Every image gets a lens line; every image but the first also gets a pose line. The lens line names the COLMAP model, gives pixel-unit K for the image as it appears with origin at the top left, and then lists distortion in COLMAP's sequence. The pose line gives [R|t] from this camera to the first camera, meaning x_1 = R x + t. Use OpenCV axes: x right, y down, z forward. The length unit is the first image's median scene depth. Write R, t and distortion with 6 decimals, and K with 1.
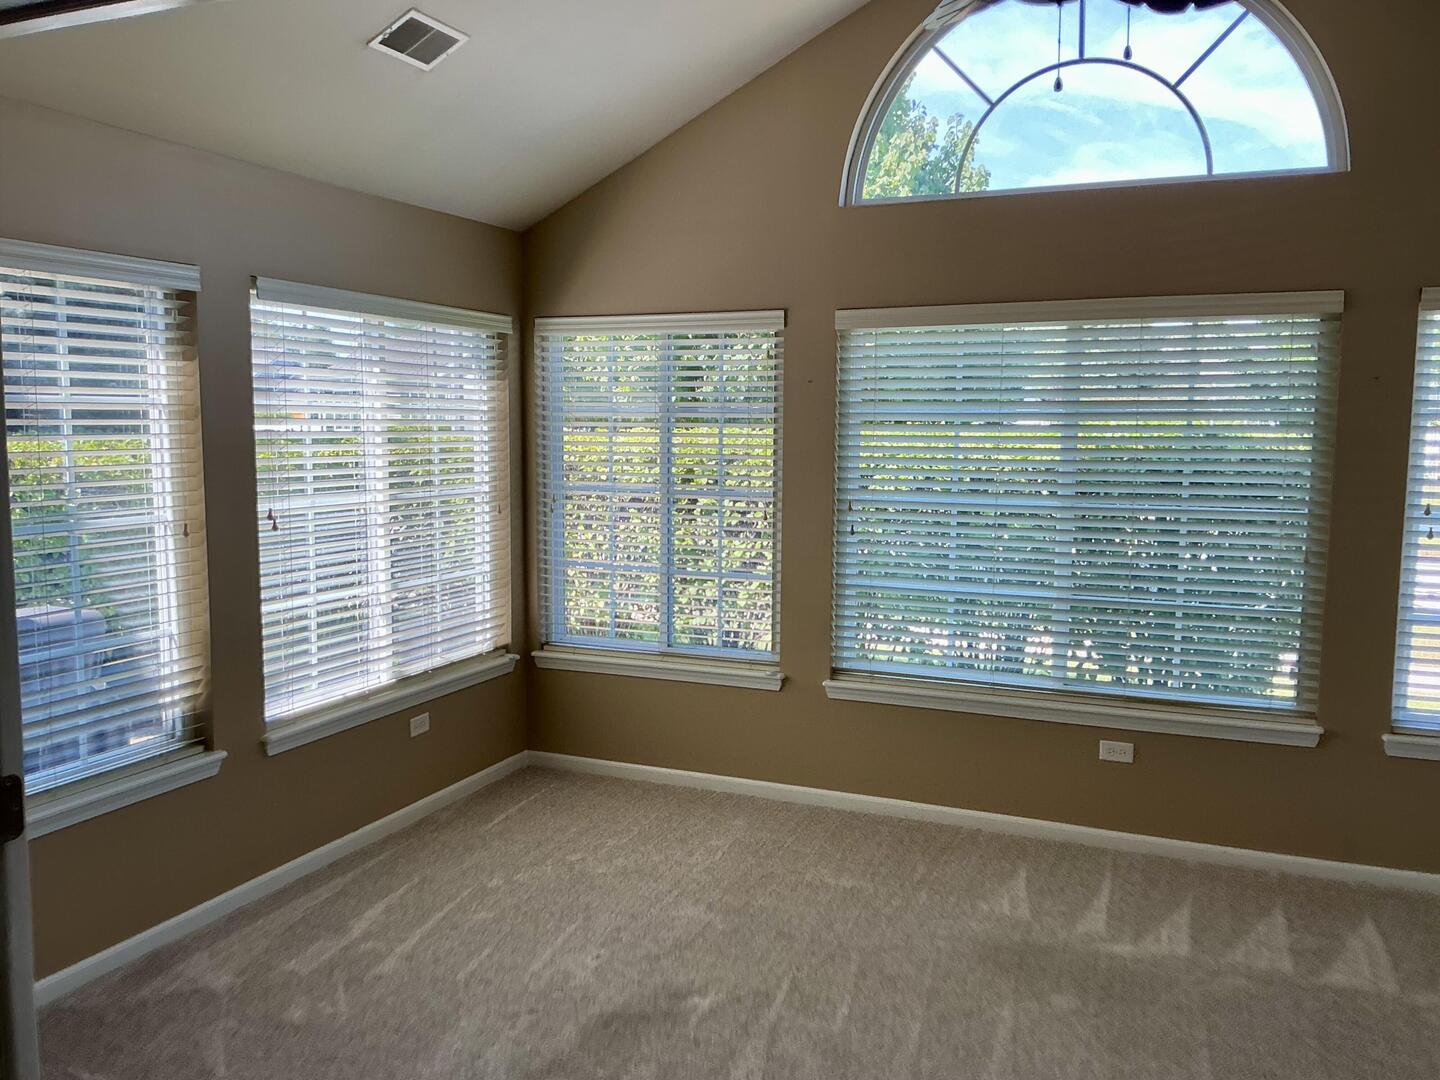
lens RADIAL K [[1194.4, 0, 720.0], [0, 1194.4, 540.0], [0, 0, 1]] dist [0.128465, -0.275723]
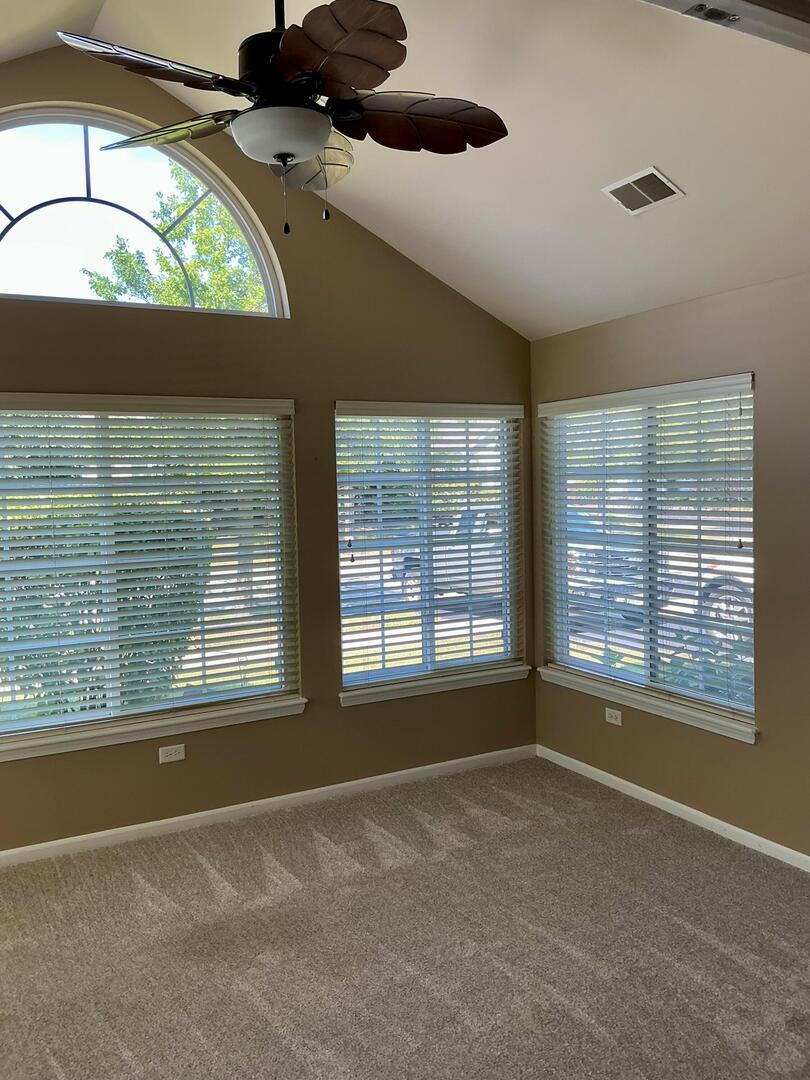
lens RADIAL K [[879.8, 0, 405.0], [0, 879.8, 540.0], [0, 0, 1]] dist [0.114169, -0.226489]
pose [[0.619749, -0.069673, 0.781701, -0.254403], [0.108441, 0.994099, 0.002630, -0.024558], [-0.777272, 0.083138, 0.623648, 0.238168]]
